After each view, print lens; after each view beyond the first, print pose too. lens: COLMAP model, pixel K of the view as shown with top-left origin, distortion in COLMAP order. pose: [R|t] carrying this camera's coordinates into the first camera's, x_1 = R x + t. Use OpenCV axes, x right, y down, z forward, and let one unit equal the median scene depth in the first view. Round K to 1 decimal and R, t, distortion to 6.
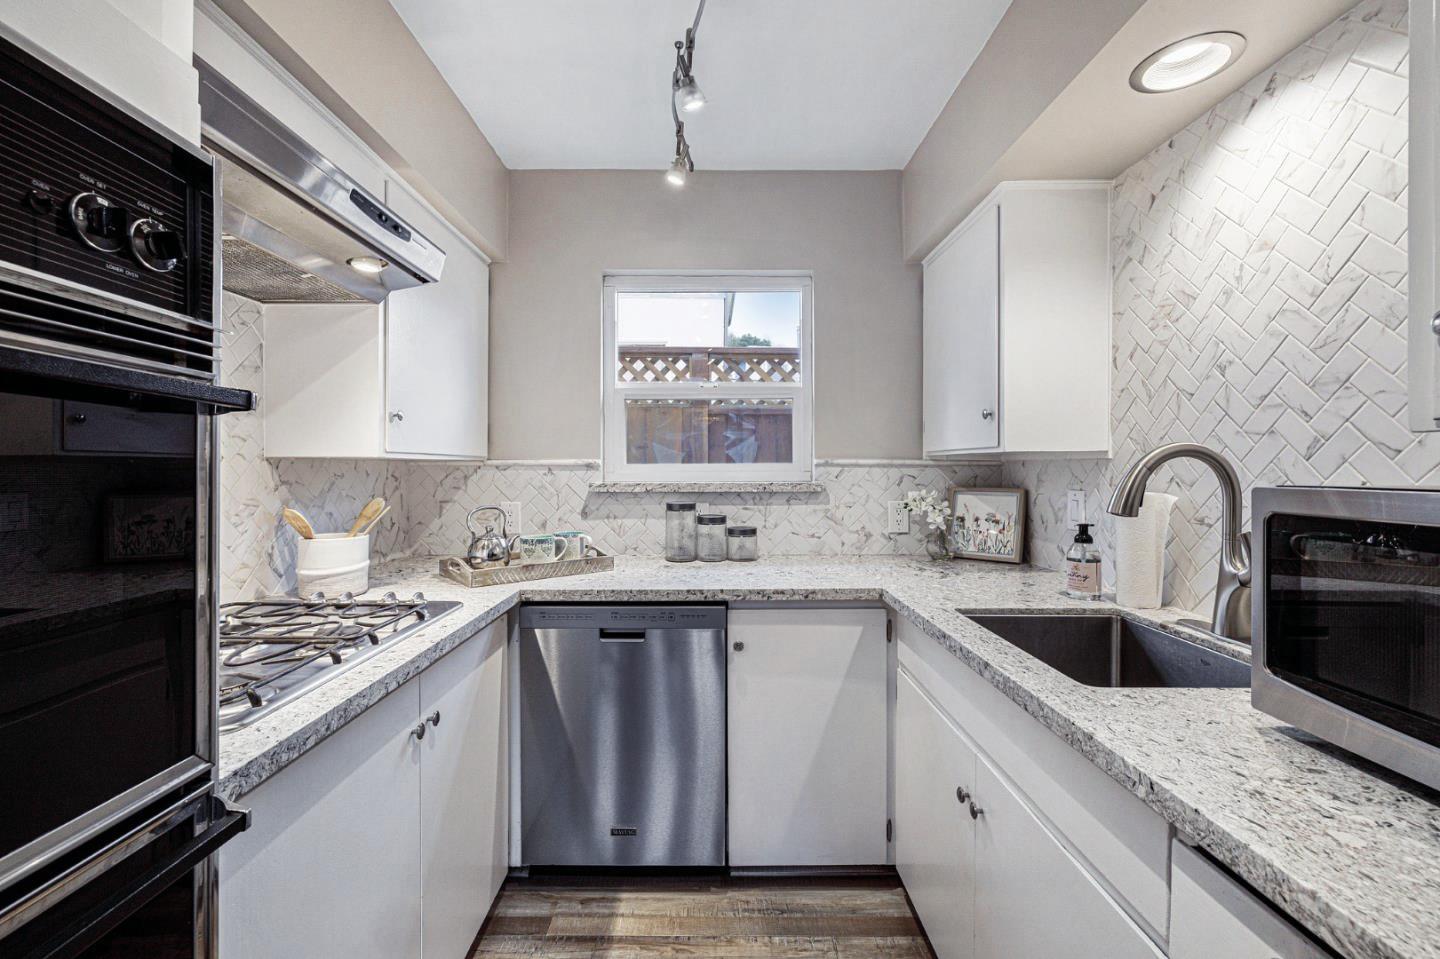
lens RADIAL K [[611.1, 0, 710.4], [0, 611.1, 468.5], [0, 0, 1]] dist [-0.001353, -0.000452]
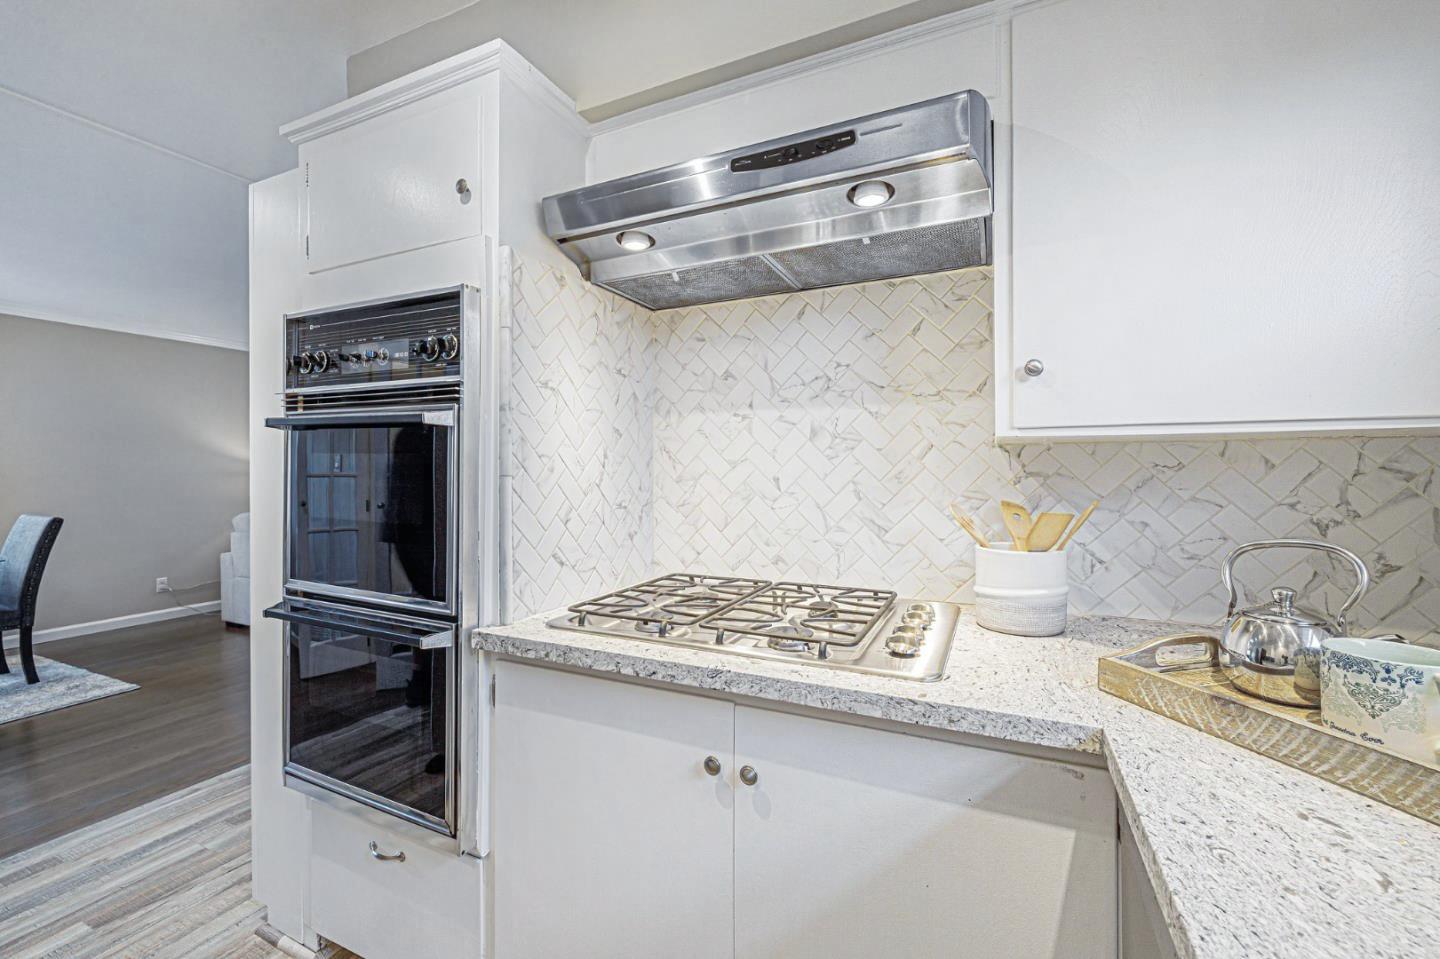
lens RADIAL K [[611.1, 0, 710.4], [0, 611.1, 468.5], [0, 0, 1]] dist [-0.001353, -0.000452]
pose [[-0.434396, -0.002240, -0.900719, 0.185220], [-0.000054, 0.999997, -0.002461, 0.016124], [0.900722, -0.001021, -0.434395, 0.879372]]
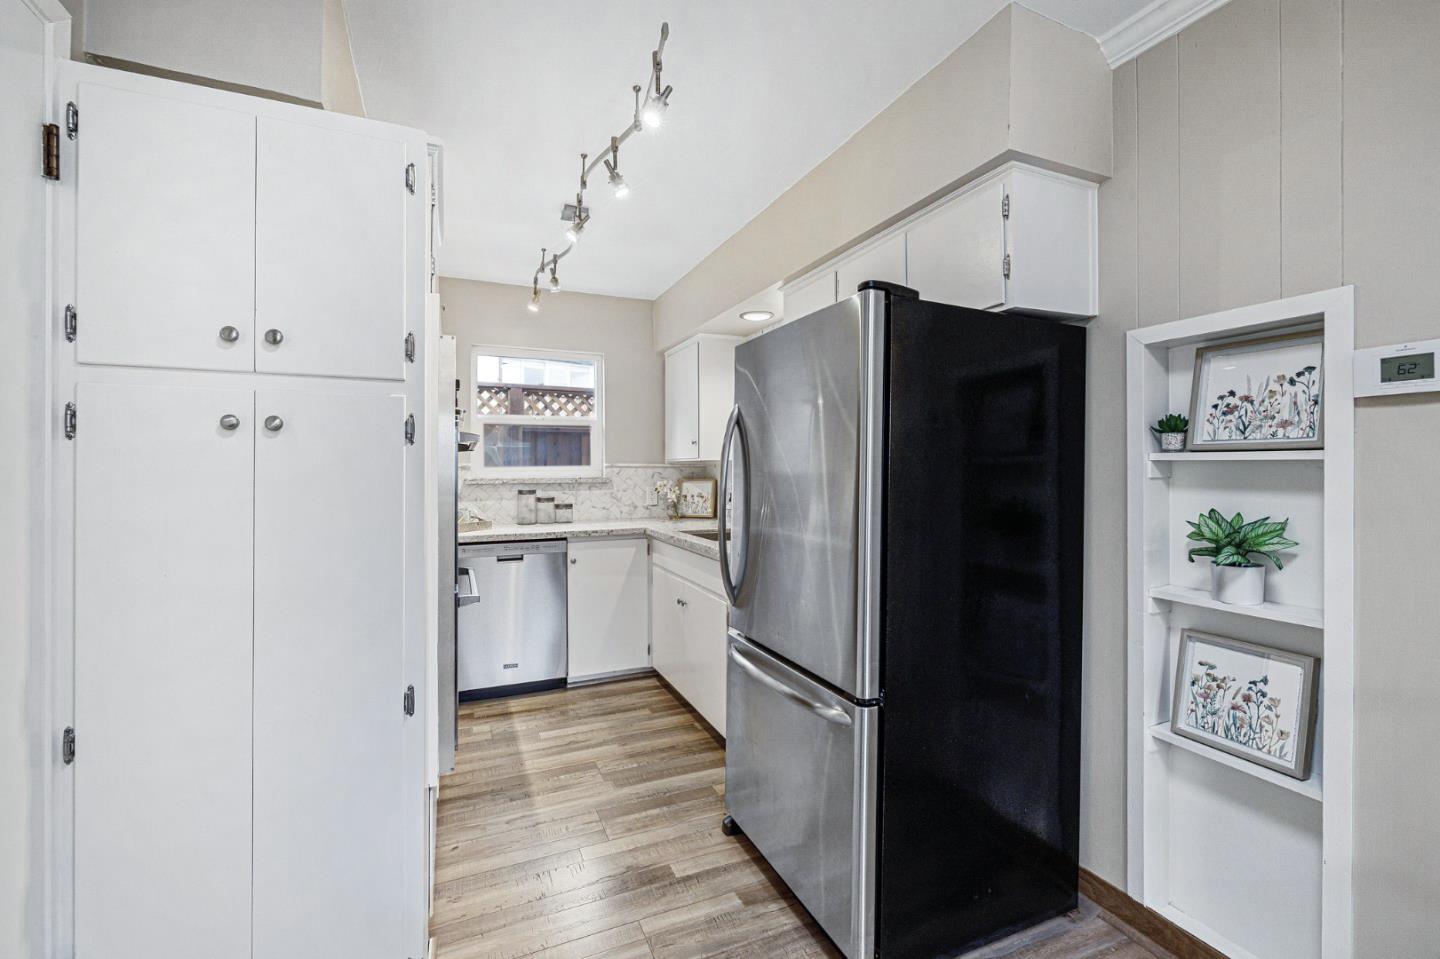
lens RADIAL K [[611.1, 0, 710.4], [0, 611.1, 468.5], [0, 0, 1]] dist [-0.001353, -0.000452]
pose [[0.920140, -0.000914, 0.391588, -0.241152], [0.000658, 0.999999, 0.000787, -0.001921], [-0.391589, -0.000466, 0.920140, -0.728606]]
